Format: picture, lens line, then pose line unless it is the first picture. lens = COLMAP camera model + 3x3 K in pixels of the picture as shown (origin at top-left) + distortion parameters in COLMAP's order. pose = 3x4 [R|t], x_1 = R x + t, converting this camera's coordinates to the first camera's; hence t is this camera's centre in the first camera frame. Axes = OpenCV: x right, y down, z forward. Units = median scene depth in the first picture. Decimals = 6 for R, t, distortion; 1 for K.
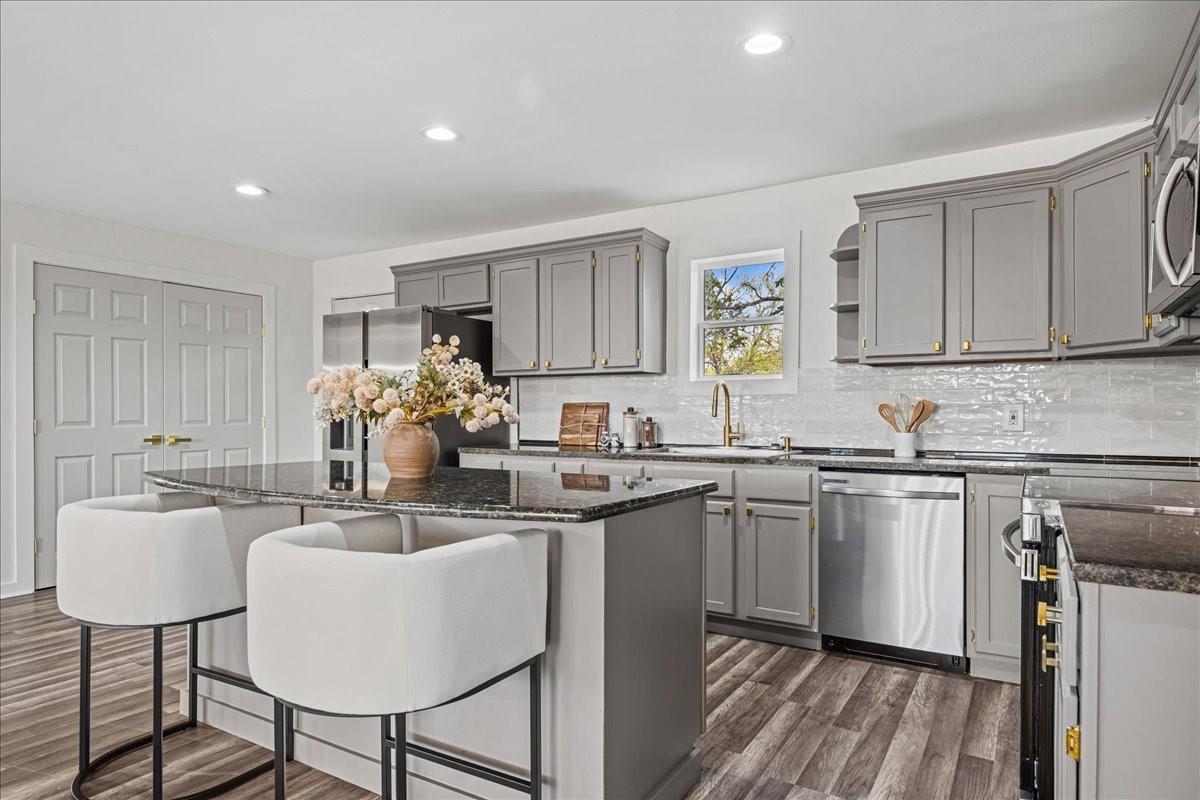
lens RADIAL K [[718.1, 0, 601.1], [0, 718.1, 402.0], [0, 0, 1]] dist [-0.001116, 0.000023]
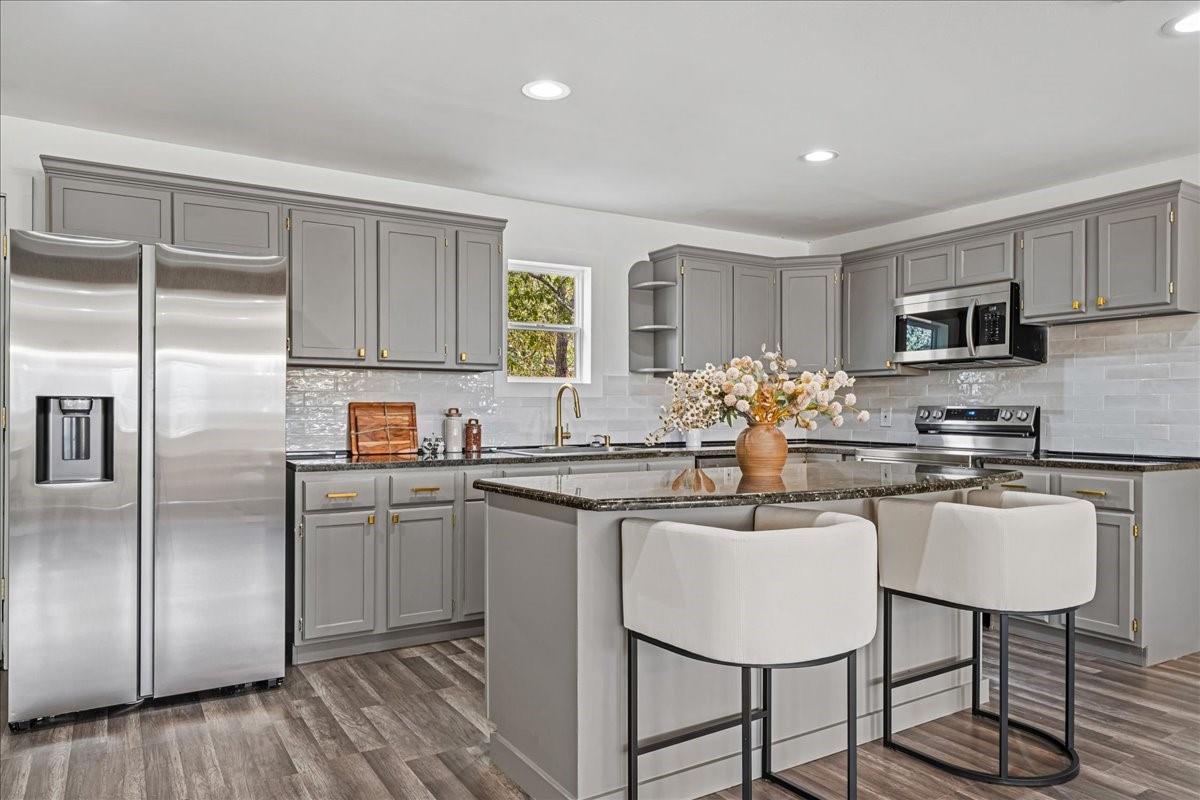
lens RADIAL K [[805.0, 0, 609.2], [0, 805.0, 401.6], [0, 0, 1]] dist [0.006669, -0.000290]
pose [[0.425847, 0.005993, 0.904775, -0.797380], [-0.017122, 0.999852, 0.001436, -0.005977], [-0.904633, -0.016103, 0.425887, 0.393325]]
